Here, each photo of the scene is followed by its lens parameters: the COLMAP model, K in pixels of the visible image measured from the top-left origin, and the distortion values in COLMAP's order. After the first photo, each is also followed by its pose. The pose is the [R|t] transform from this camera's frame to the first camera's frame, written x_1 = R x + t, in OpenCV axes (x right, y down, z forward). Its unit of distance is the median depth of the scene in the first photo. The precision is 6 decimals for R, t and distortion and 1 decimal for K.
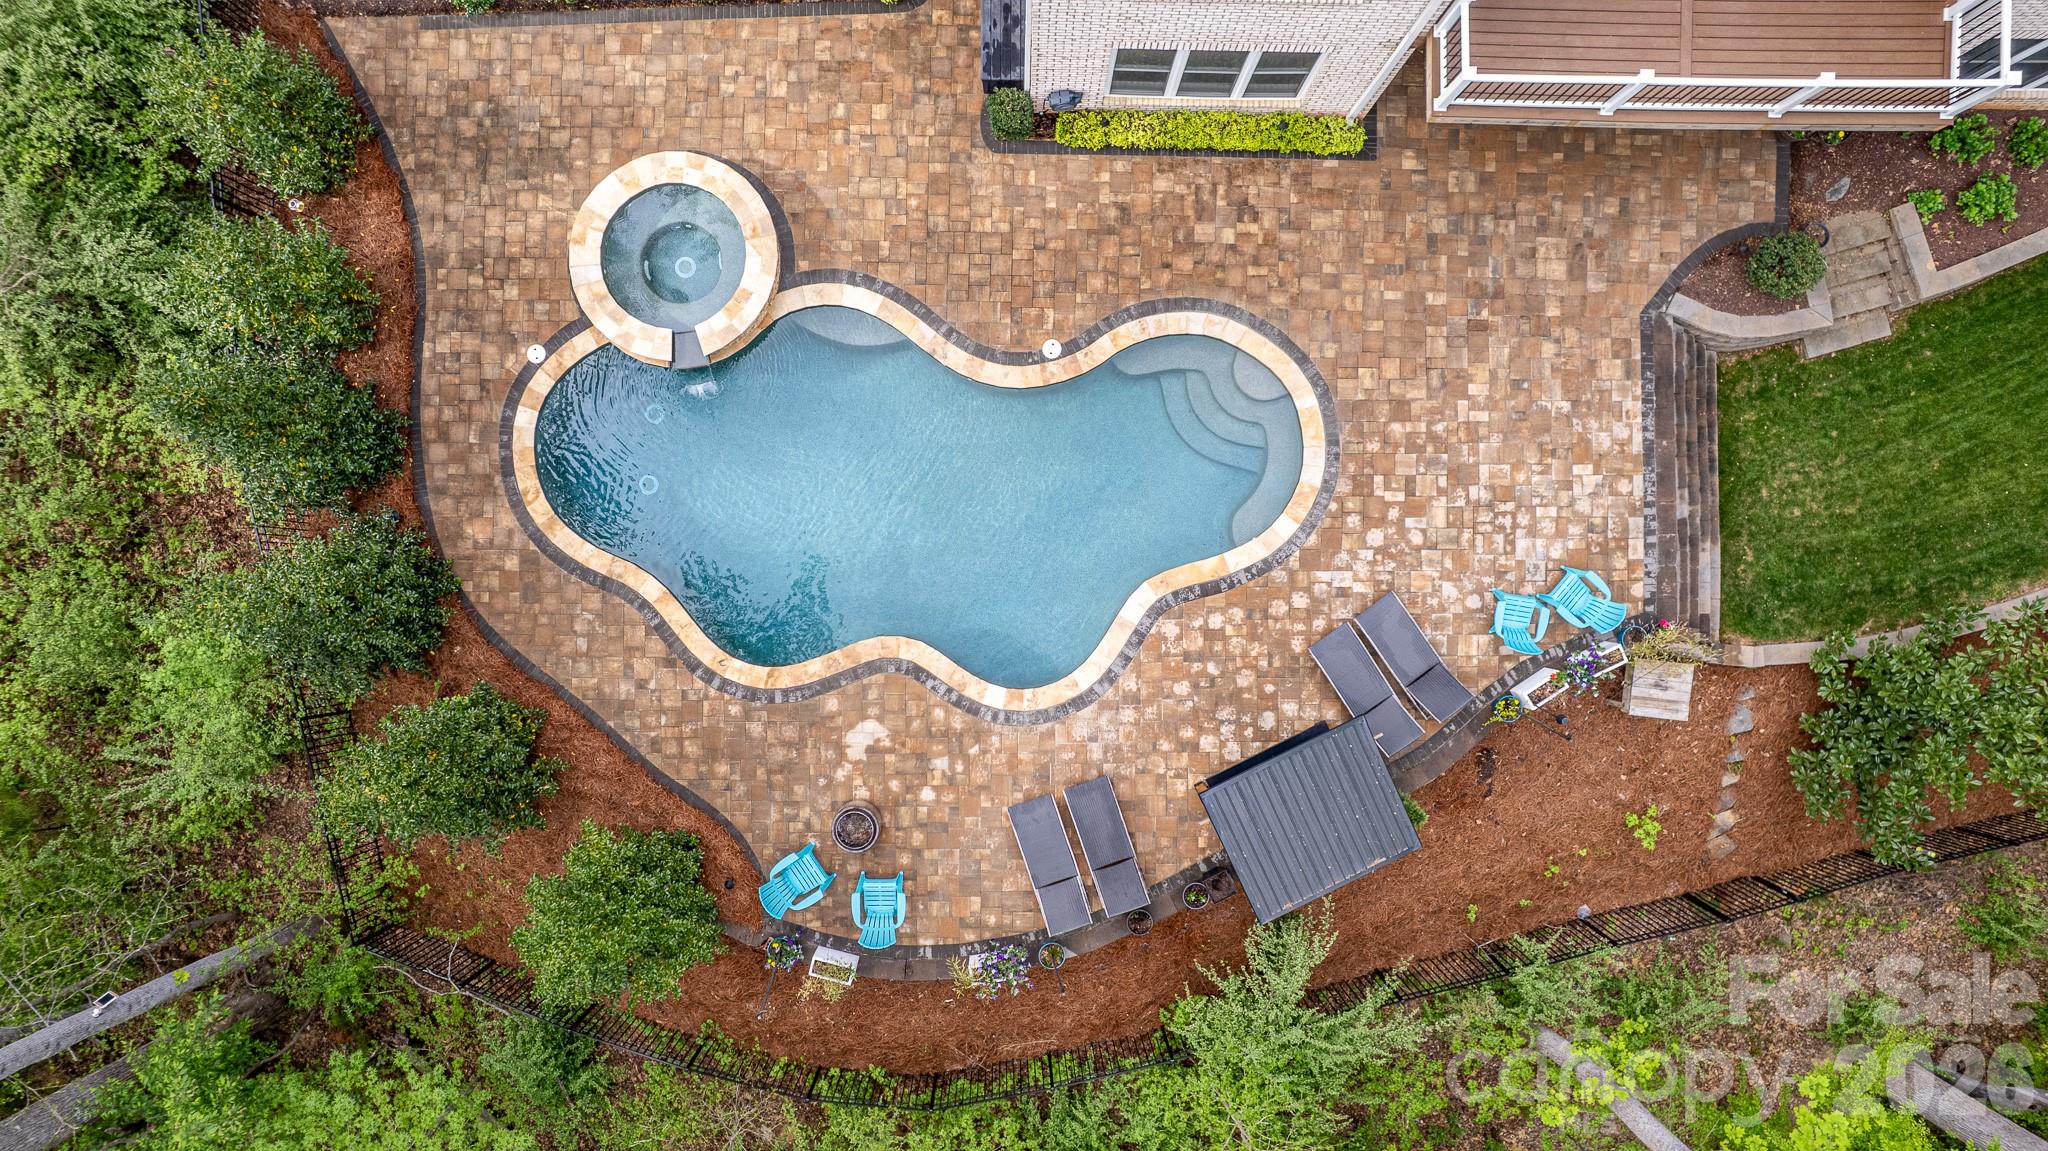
lens RADIAL K [[1317.6, 0, 1013.1], [0, 1317.6, 589.2], [0, 0, 1]] dist [-0.086179, 0.079823]
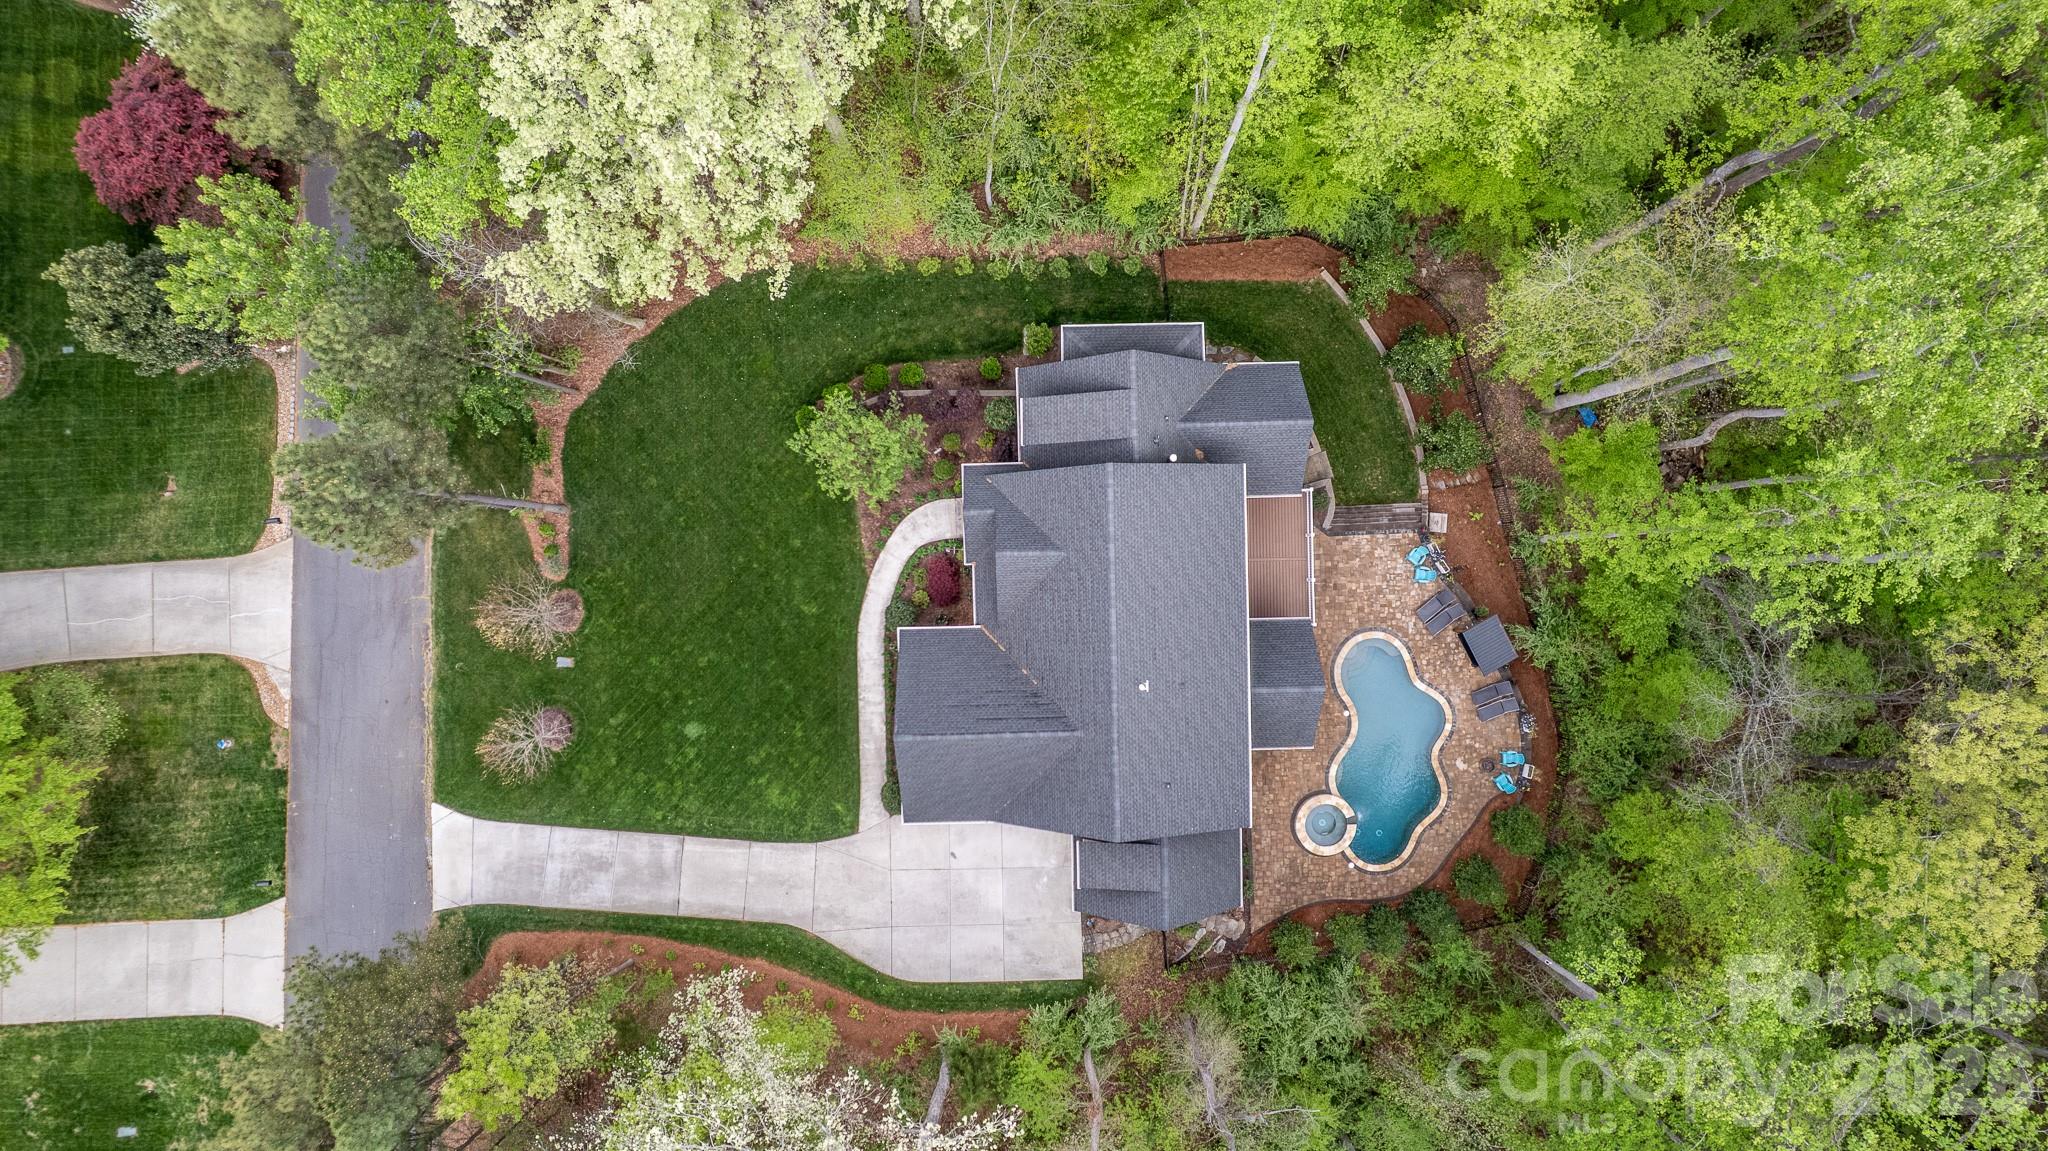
lens RADIAL K [[1317.6, 0, 1013.1], [0, 1317.6, 589.2], [0, 0, 1]] dist [-0.086179, 0.079823]
pose [[-0.032100, -0.999457, -0.007493, 0.402542], [0.999328, -0.031962, -0.017943, -0.971453], [0.017694, -0.008064, 0.999811, -2.393993]]
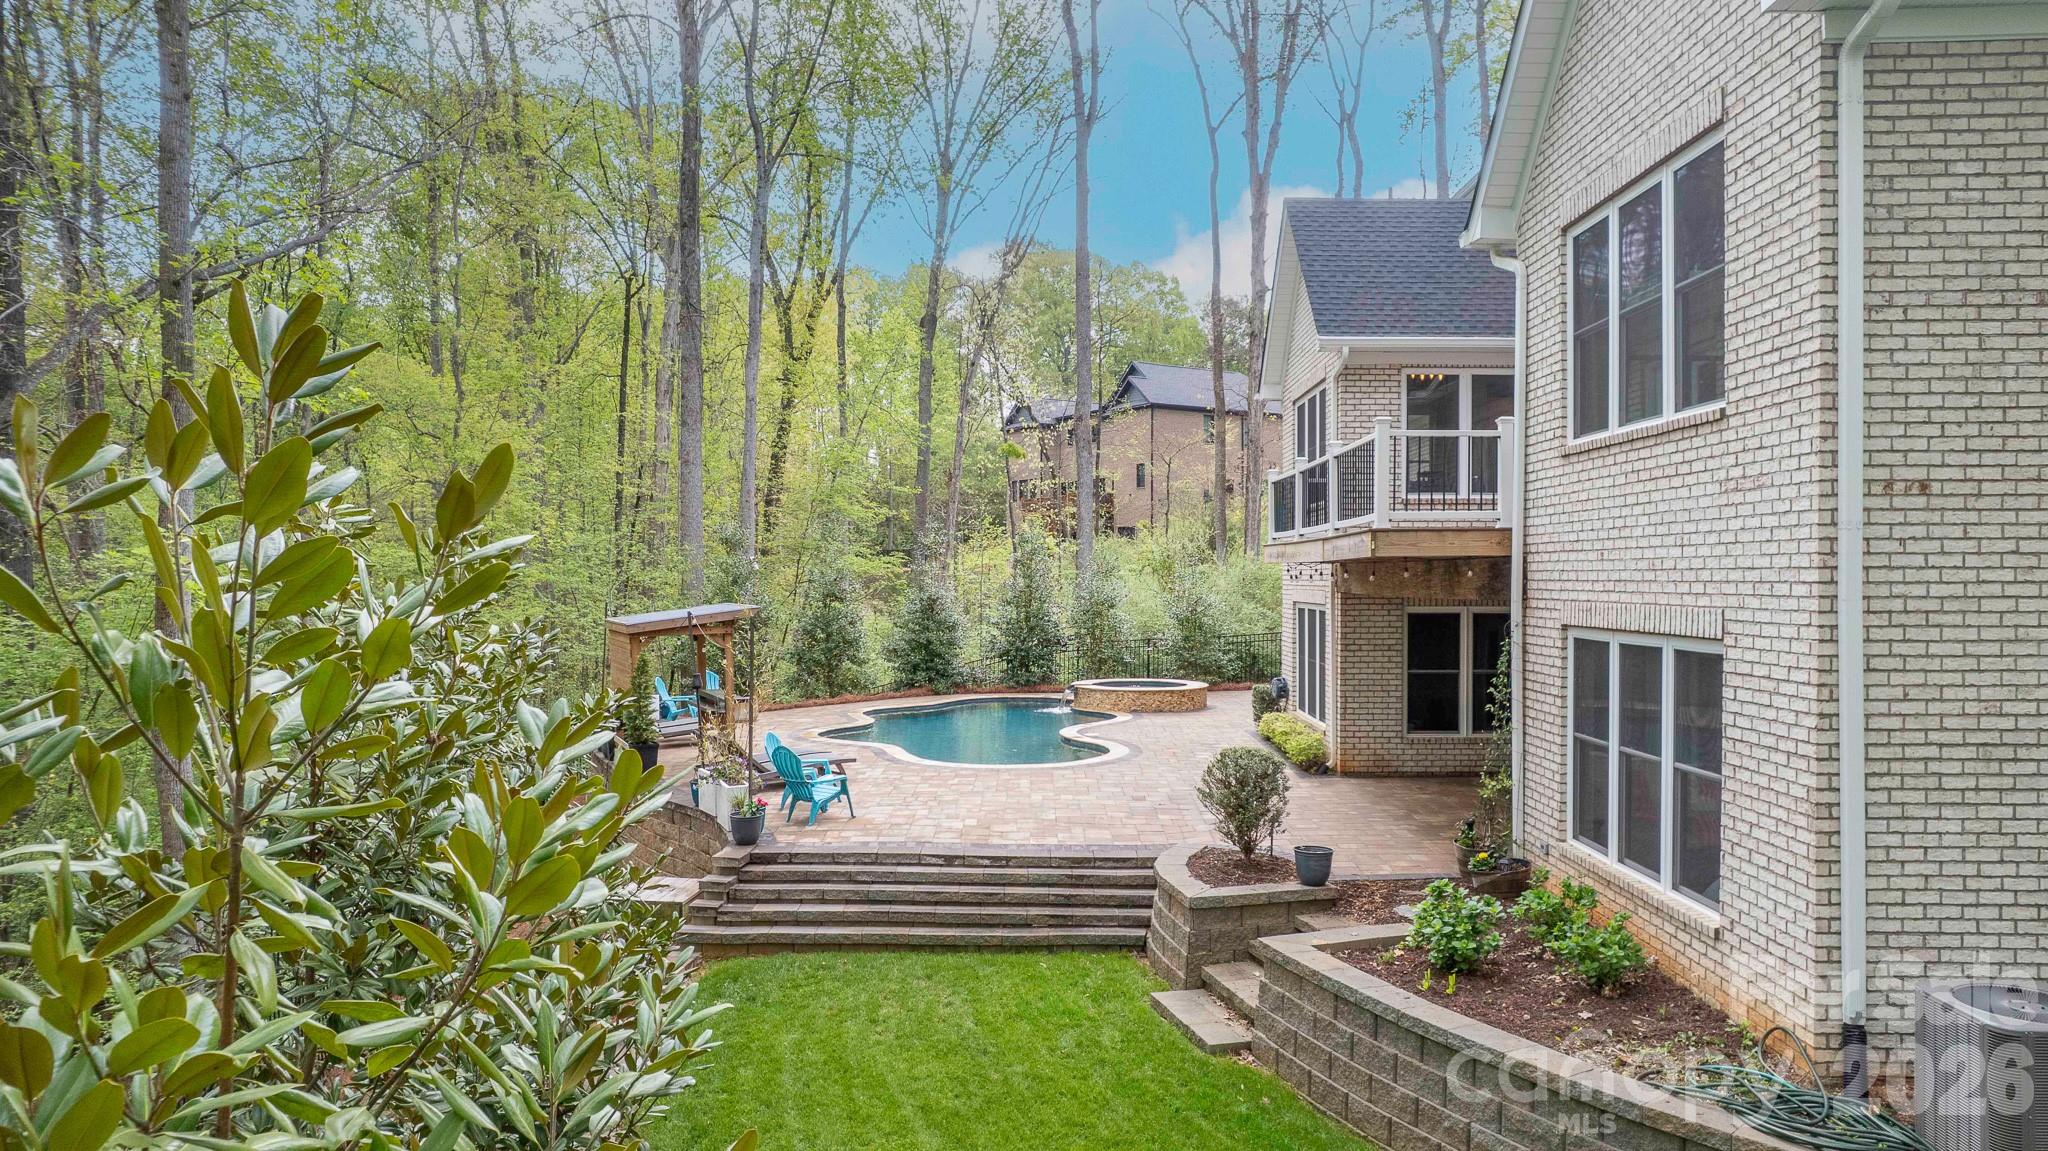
lens RADIAL K [[1317.6, 0, 1013.1], [0, 1317.6, 589.2], [0, 0, 1]] dist [-0.086179, 0.079823]
pose [[-0.021910, 0.010206, -0.999708, 1.255229], [-0.999739, -0.006708, 0.021842, -0.135608], [-0.006483, 0.999925, 0.010351, 0.849296]]
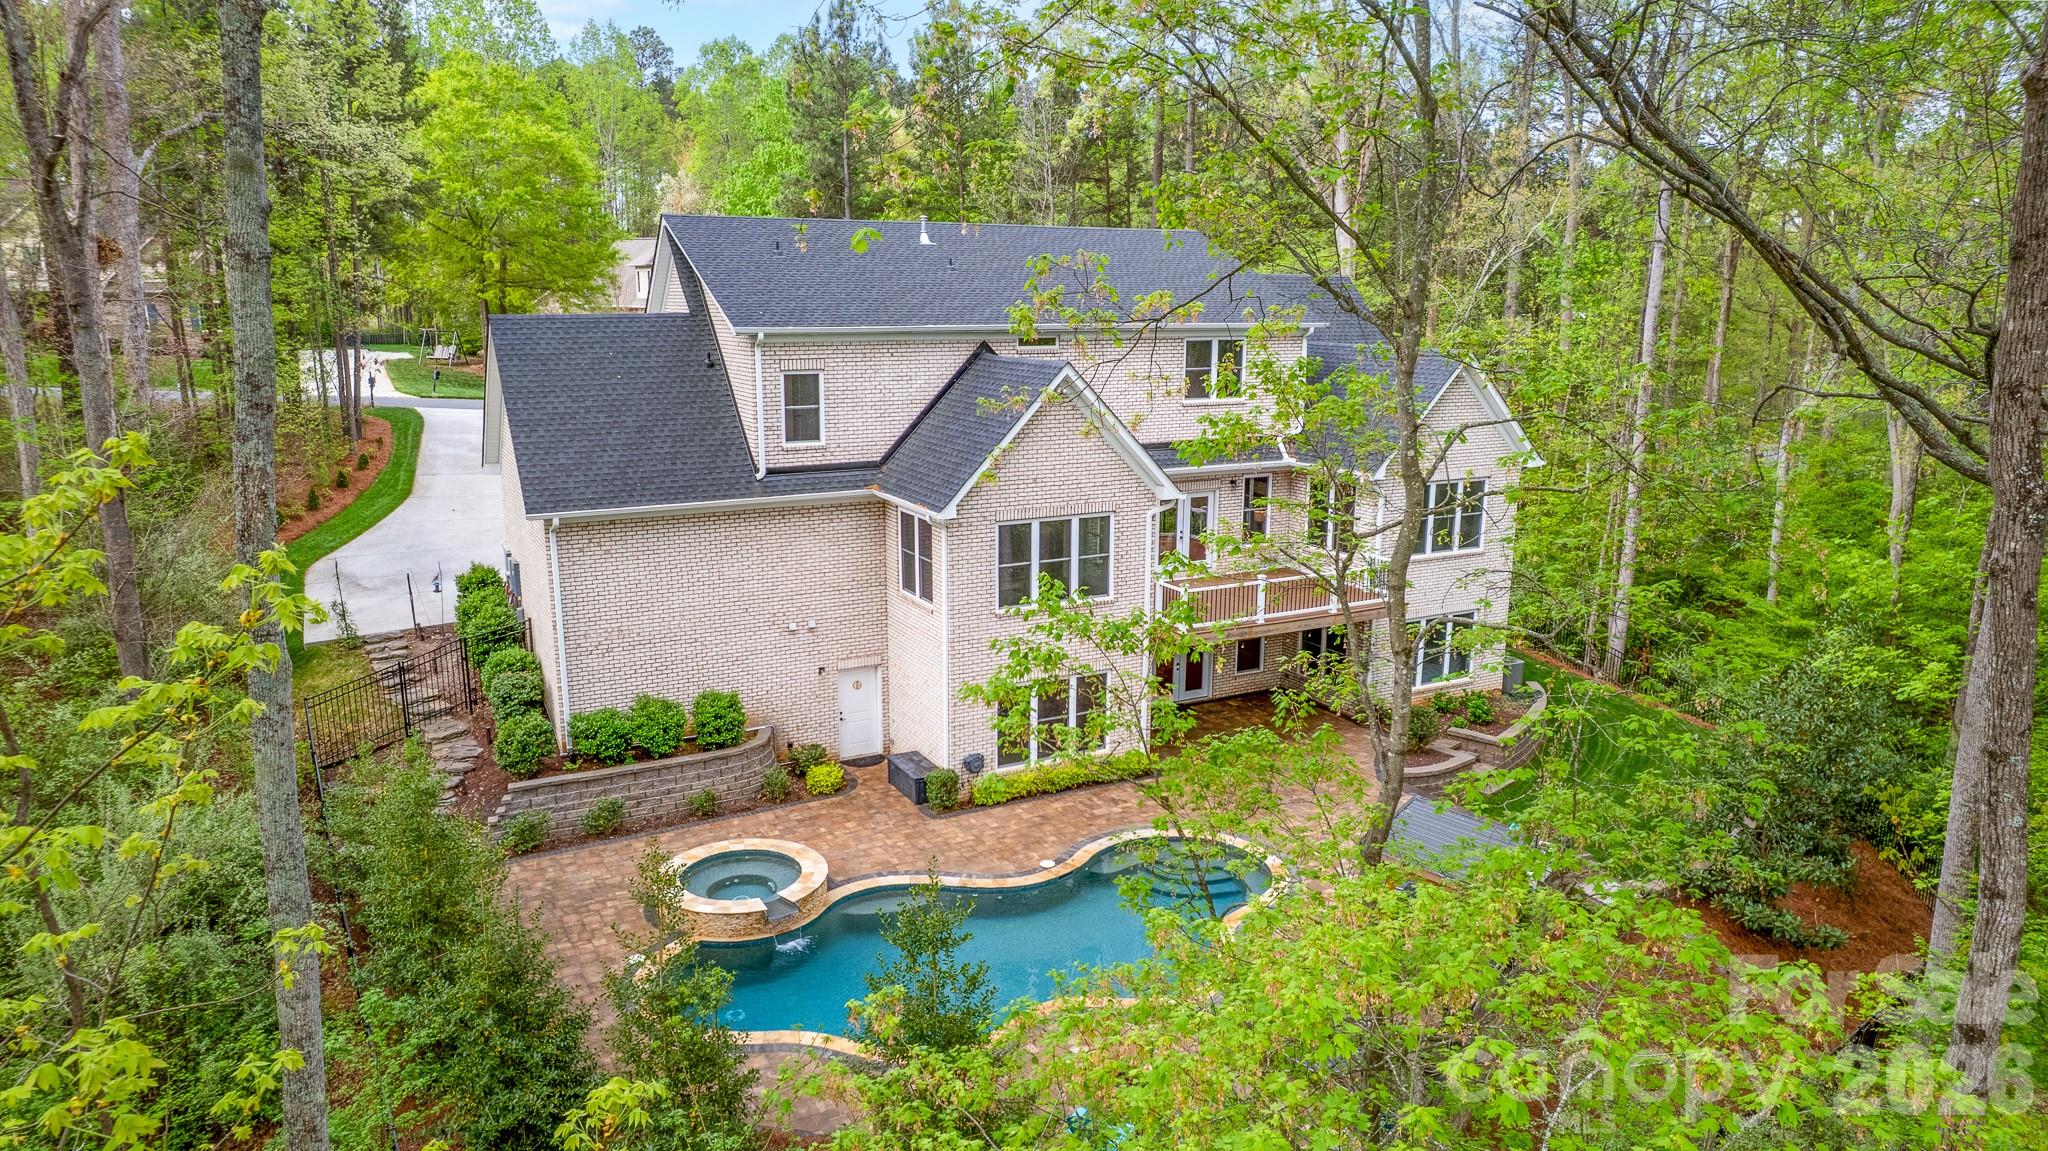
lens RADIAL K [[1317.6, 0, 1013.1], [0, 1317.6, 589.2], [0, 0, 1]] dist [-0.086179, 0.079823]
pose [[0.880633, -0.099957, 0.463134, -0.563708], [0.473789, 0.191919, -0.859471, 0.845658], [-0.002974, 0.976307, 0.216368, 0.462830]]
